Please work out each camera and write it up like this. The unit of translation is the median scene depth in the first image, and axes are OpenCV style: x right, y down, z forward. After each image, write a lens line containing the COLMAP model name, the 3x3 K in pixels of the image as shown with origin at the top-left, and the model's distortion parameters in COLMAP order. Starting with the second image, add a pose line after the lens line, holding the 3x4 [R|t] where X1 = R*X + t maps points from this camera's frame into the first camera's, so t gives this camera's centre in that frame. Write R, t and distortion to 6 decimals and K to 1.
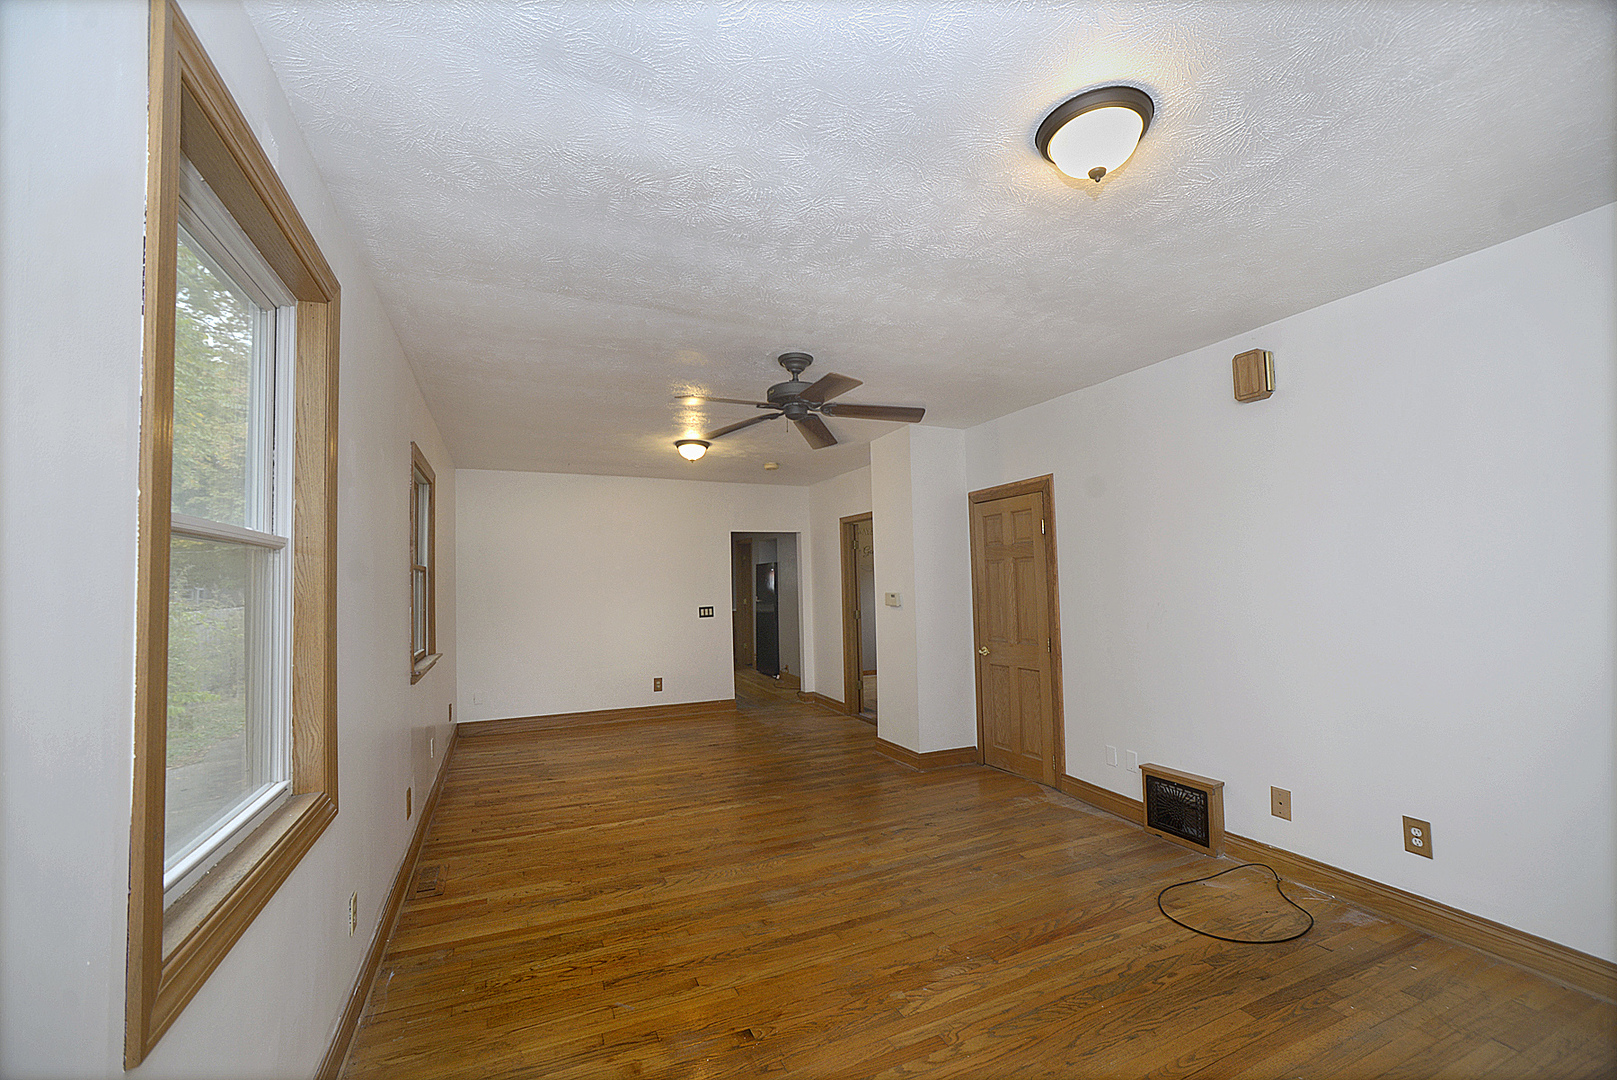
lens RADIAL K [[645.4, 0, 803.1], [0, 645.4, 541.2], [0, 0, 1]] dist [0.002744, 0.000264]
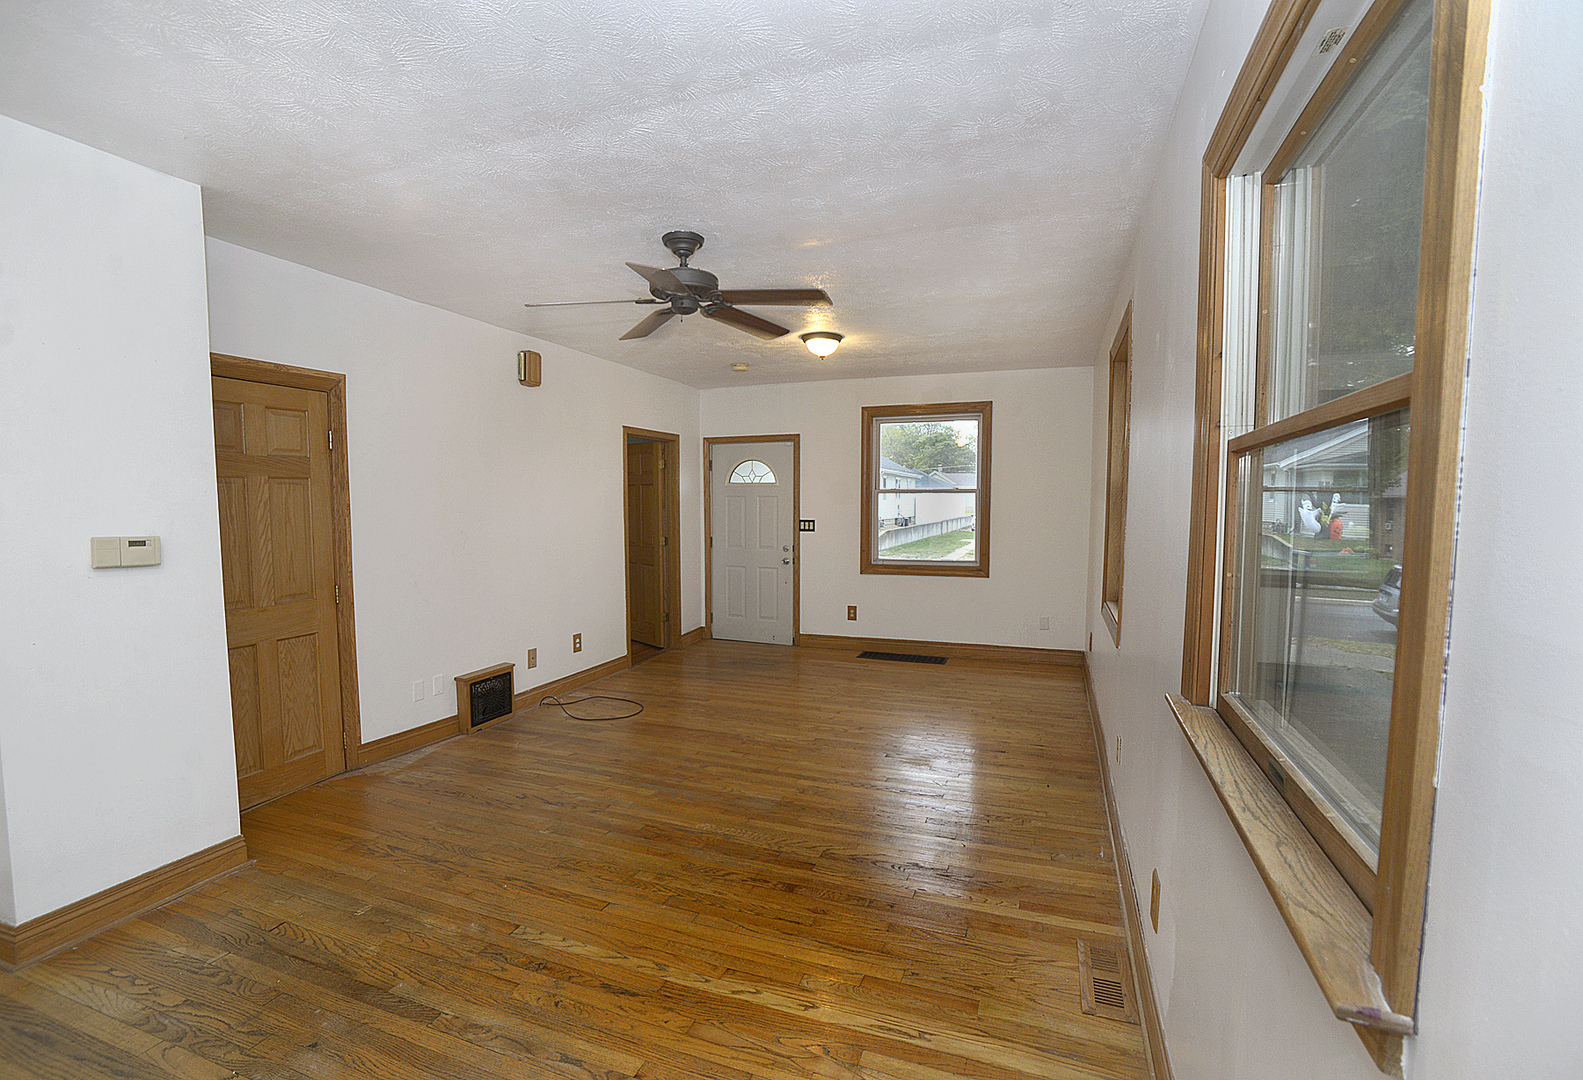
lens RADIAL K [[697.8, 0, 789.8], [0, 697.8, 552.4], [0, 0, 1]] dist [-0.004740, -0.000225]
pose [[-0.701705, -0.024681, 0.712039, -0.746197], [-0.029757, 0.999543, 0.005322, 0.113458], [-0.711845, -0.017454, -0.702119, 1.516235]]
